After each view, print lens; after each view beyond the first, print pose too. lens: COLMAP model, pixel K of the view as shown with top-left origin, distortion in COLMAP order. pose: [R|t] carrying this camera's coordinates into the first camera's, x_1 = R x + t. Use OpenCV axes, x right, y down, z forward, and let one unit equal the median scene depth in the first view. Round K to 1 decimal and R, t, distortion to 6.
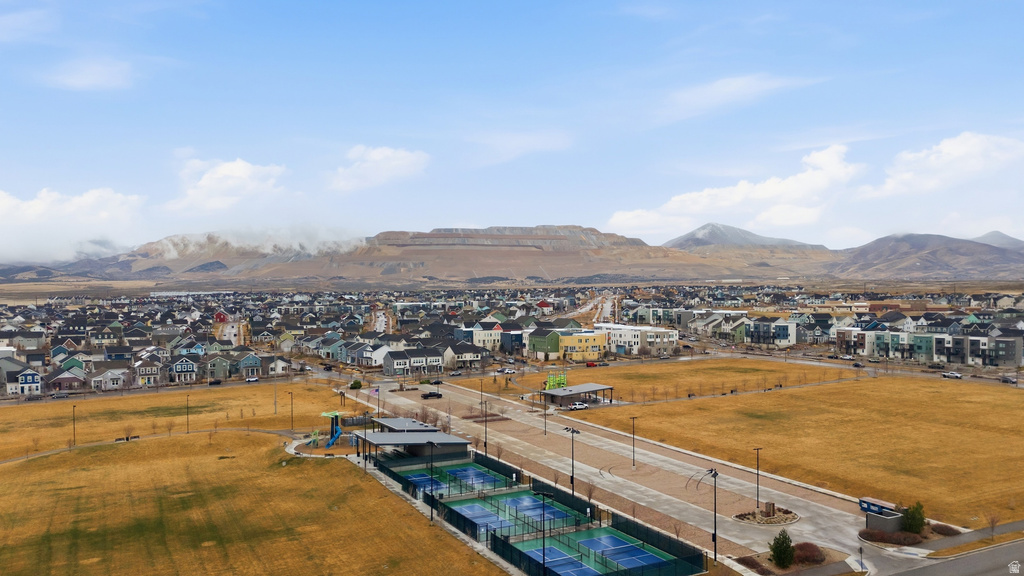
lens RADIAL K [[754.1, 0, 512.0], [0, 754.1, 288.0], [0, 0, 1]] dist [0.073855, -0.000664]
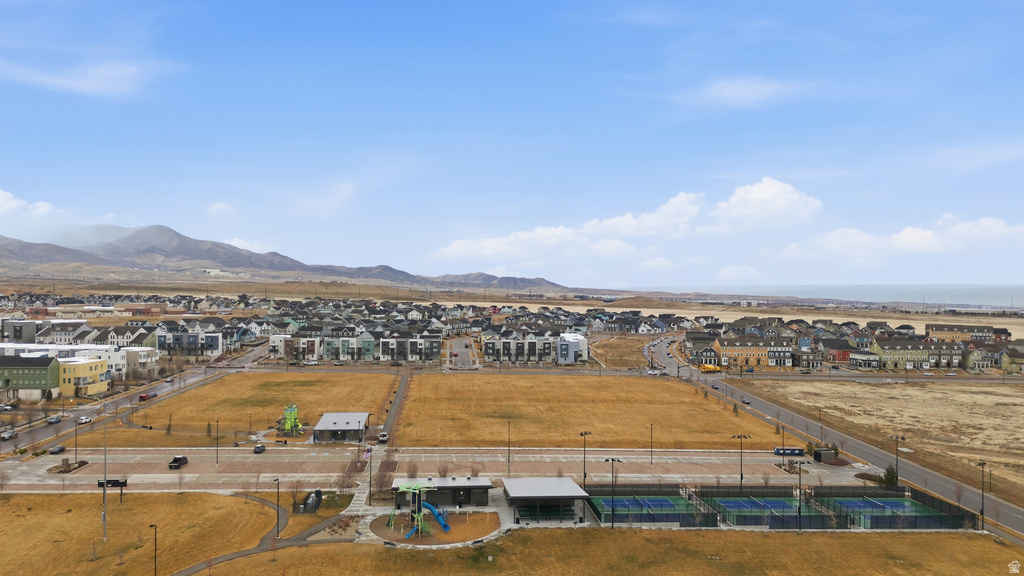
lens RADIAL K [[754.1, 0, 512.0], [0, 754.1, 288.0], [0, 0, 1]] dist [0.073855, -0.000664]
pose [[0.369750, 0.020016, 0.928916, -0.149189], [-0.025863, 0.999602, -0.011244, -0.003636], [-0.928771, -0.019867, 0.370121, 0.109145]]
